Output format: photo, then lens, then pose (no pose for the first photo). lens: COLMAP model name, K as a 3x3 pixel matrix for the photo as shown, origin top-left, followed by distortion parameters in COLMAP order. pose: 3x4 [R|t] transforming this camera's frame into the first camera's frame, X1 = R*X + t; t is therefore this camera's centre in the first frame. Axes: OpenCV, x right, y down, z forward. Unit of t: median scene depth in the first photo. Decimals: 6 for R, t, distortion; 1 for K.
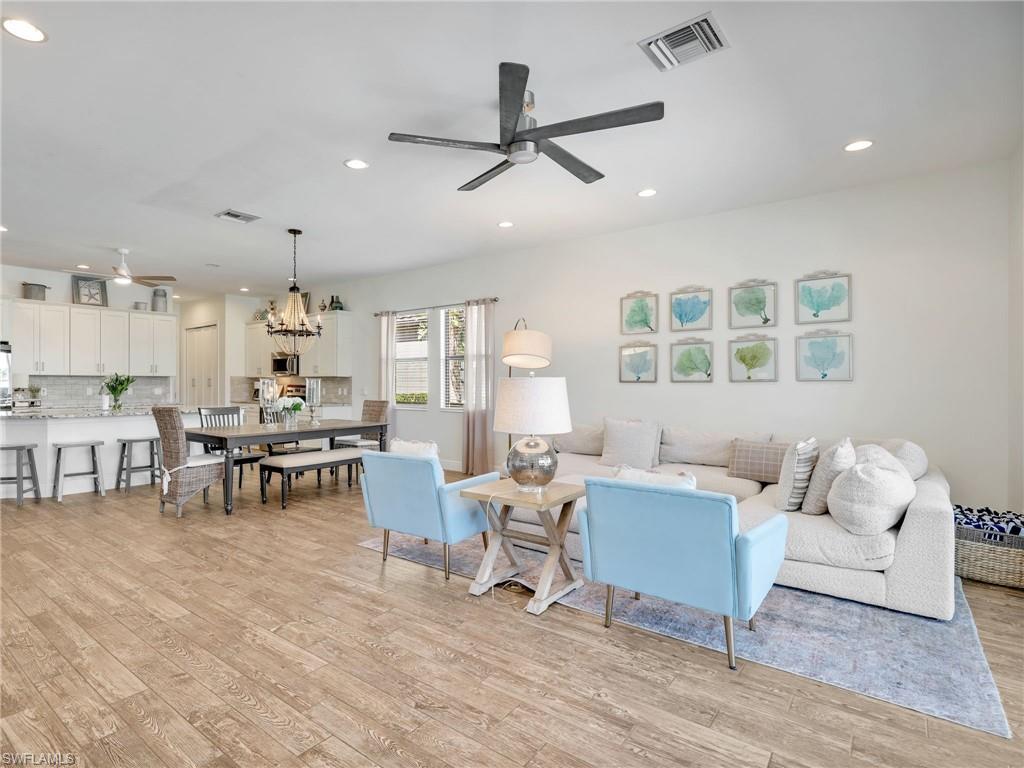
lens RADIAL K [[537.5, 0, 447.2], [0, 537.5, 386.3], [0, 0, 1]] dist [-0.006821, 0.003411]
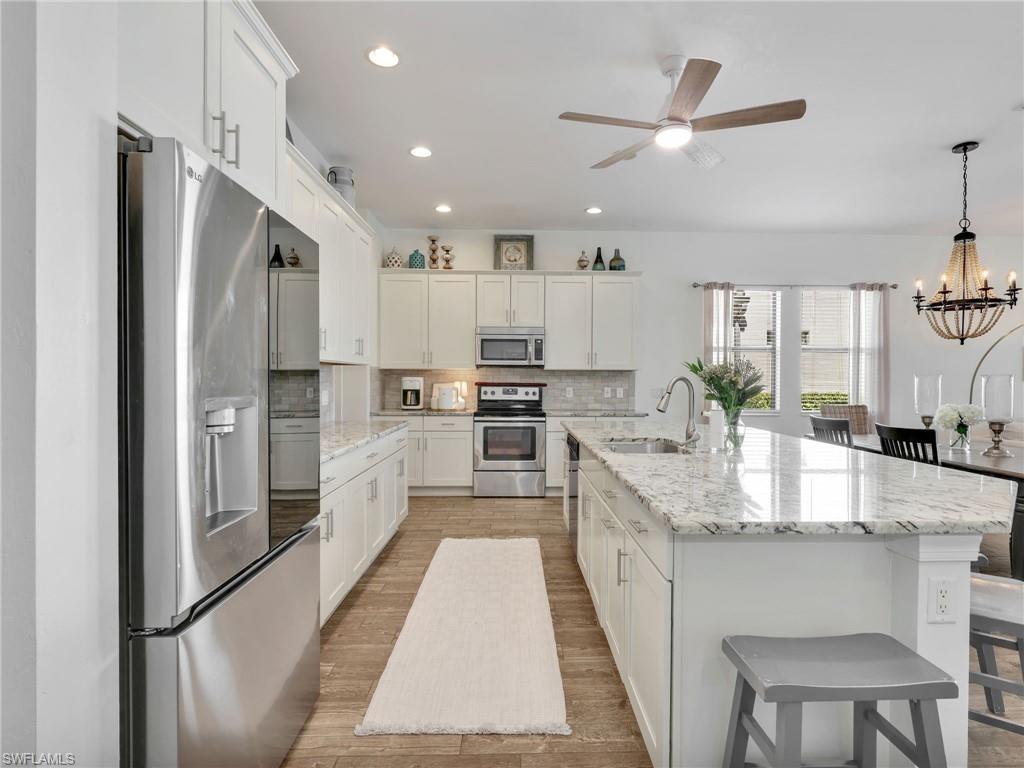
lens RADIAL K [[542.1, 0, 523.1], [0, 542.1, 381.4], [0, 0, 1]] dist [-0.000527, 0.000638]
pose [[0.750246, 0.000144, 0.661159, -1.119843], [-0.001082, 0.999999, 0.001009, -0.007509], [-0.661158, -0.001472, 0.750245, 0.866135]]
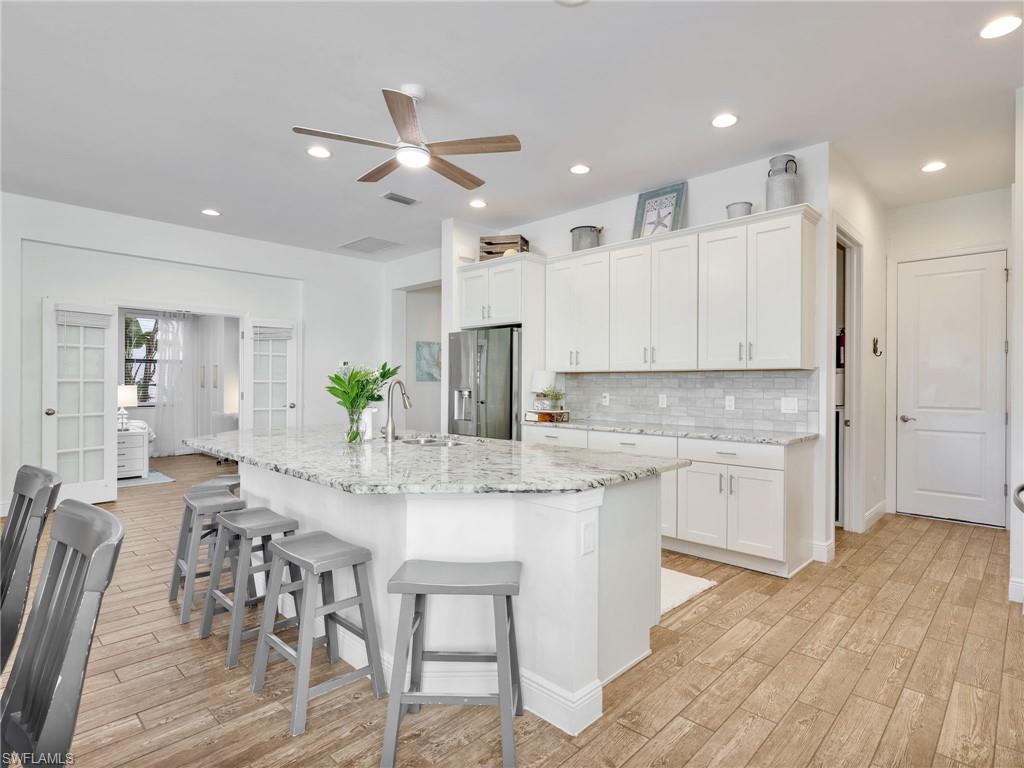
lens RADIAL K [[542.1, 0, 536.5], [0, 542.1, 380.2], [0, 0, 1]] dist [-0.000527, 0.000638]
pose [[-0.045262, -0.007656, -0.998946, -0.172908], [-0.009655, 0.999927, -0.007226, -0.008296], [0.998928, 0.009317, -0.045333, 1.289244]]
